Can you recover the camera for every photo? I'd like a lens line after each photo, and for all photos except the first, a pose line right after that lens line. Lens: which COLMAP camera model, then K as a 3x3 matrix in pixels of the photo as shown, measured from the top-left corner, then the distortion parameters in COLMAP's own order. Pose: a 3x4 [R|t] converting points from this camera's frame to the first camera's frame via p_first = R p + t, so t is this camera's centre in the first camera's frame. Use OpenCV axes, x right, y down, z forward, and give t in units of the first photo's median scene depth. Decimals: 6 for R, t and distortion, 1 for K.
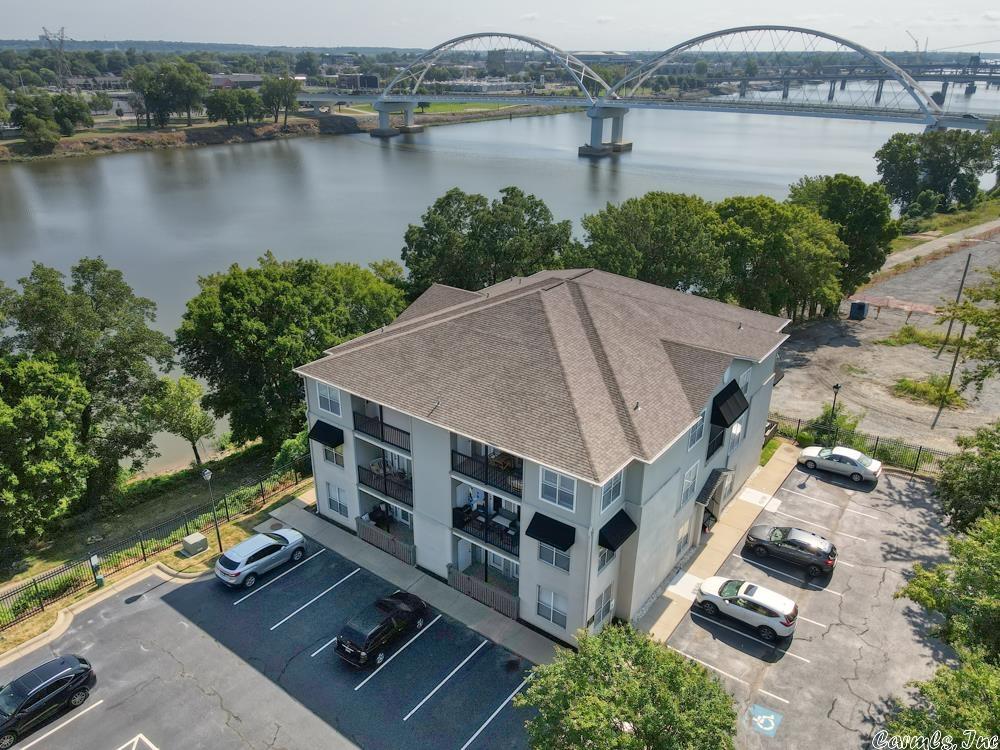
lens RADIAL K [[734.2, 0, 500.0], [0, 734.2, 375.0], [0, 0, 1]] dist [0.038371, -0.040521]
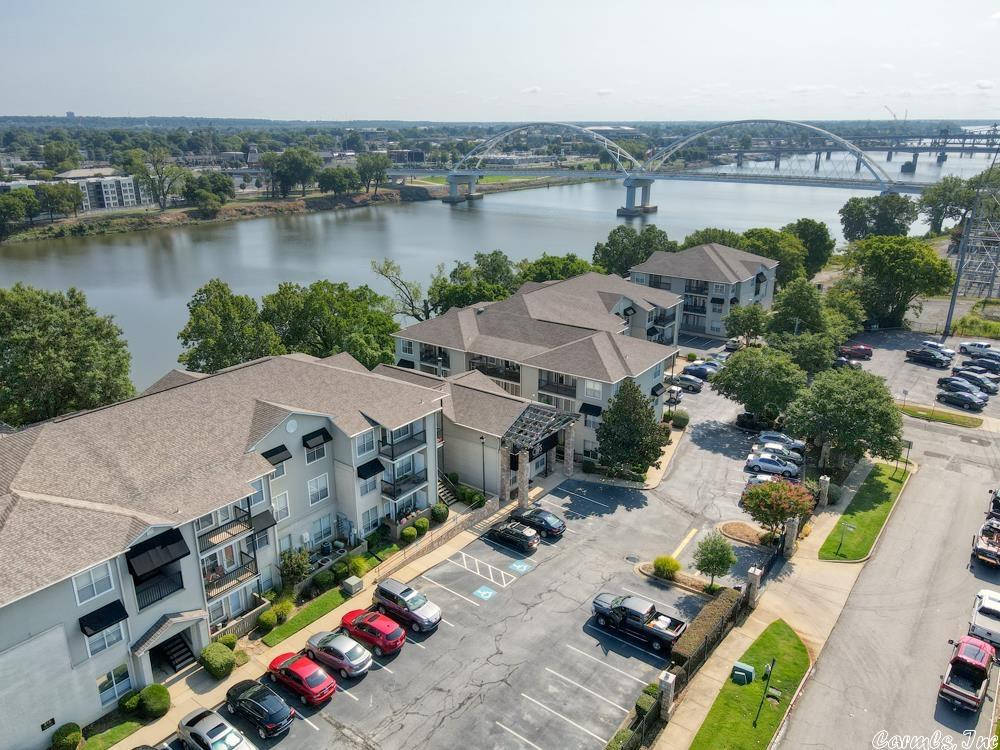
lens RADIAL K [[723.3, 0, 500.0], [0, 723.3, 375.0], [0, 0, 1]] dist [0.002490, 0.004982]
pose [[0.999943, -0.006691, -0.008294, -0.071438], [0.006021, 0.996912, -0.078302, 0.061250], [0.008793, 0.078247, 0.996895, -0.188925]]
